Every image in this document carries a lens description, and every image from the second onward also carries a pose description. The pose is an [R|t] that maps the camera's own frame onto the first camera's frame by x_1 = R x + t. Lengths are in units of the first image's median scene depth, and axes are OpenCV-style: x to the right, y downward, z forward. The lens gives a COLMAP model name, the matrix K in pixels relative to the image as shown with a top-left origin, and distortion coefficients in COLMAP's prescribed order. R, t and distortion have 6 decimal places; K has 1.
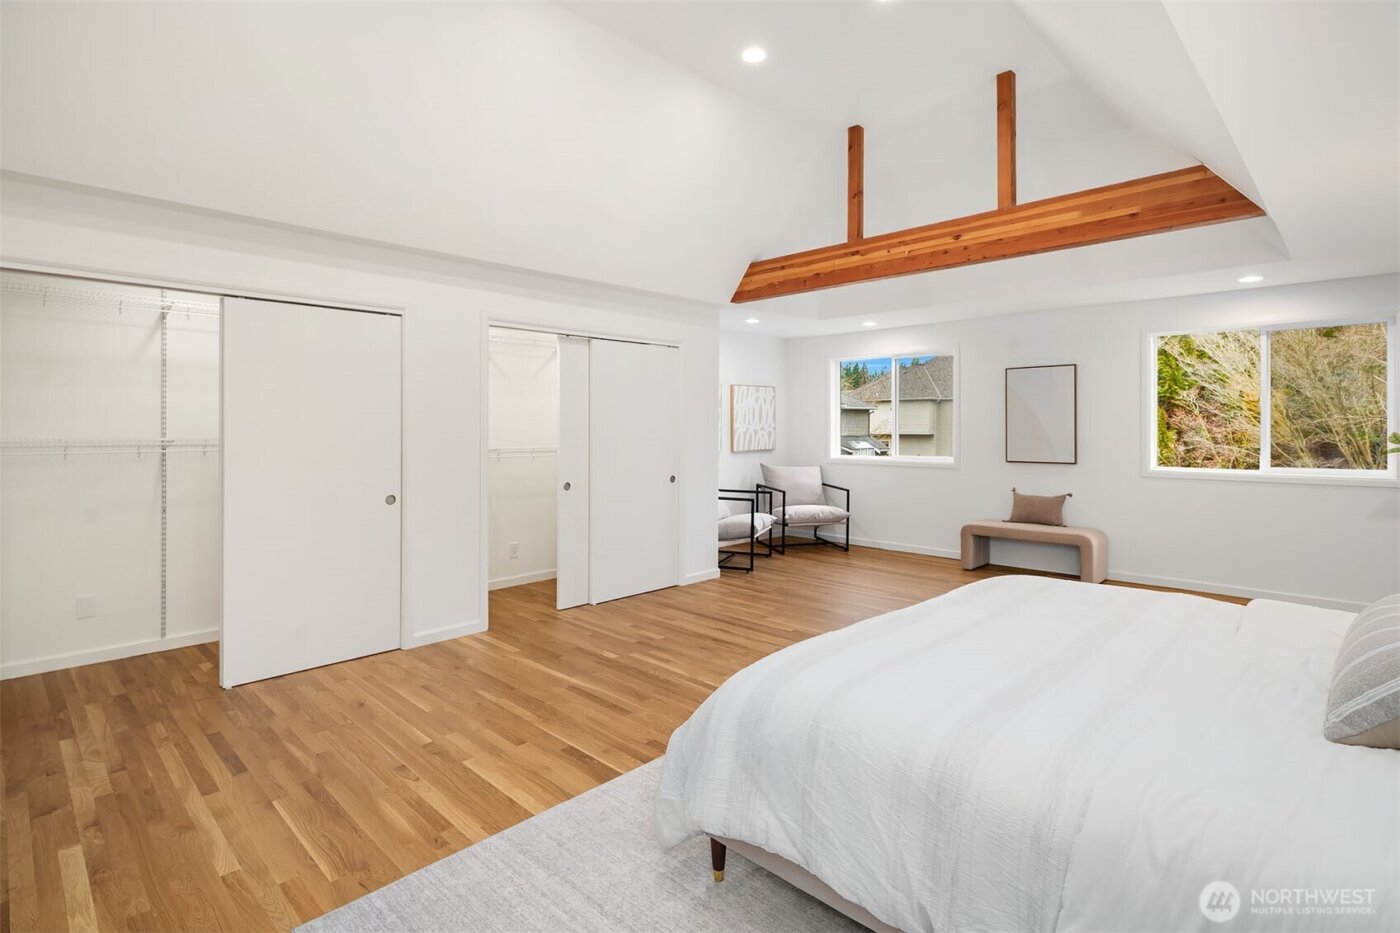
lens RADIAL K [[694.1, 0, 657.0], [0, 694.1, 423.6], [0, 0, 1]] dist [0.003713, -0.004885]
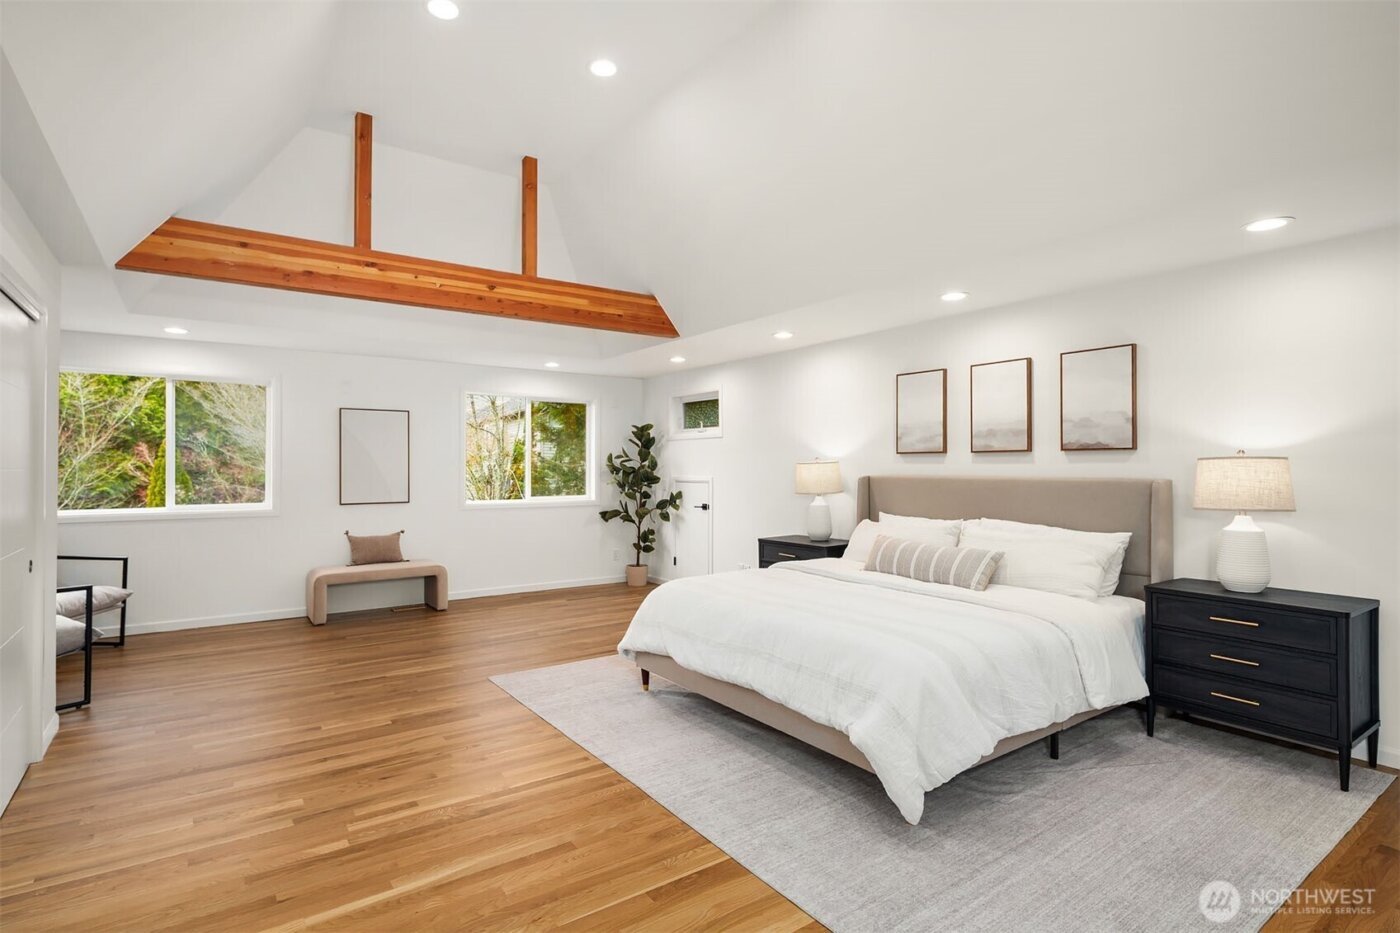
lens RADIAL K [[694.1, 0, 694.4], [0, 694.1, 466.0], [0, 0, 1]] dist [0.003713, -0.004885]
pose [[0.158501, 0.002215, 0.987356, -0.508241], [-0.004003, 0.999991, -0.001600, 0.000760], [-0.987351, -0.003699, 0.158508, 0.489485]]
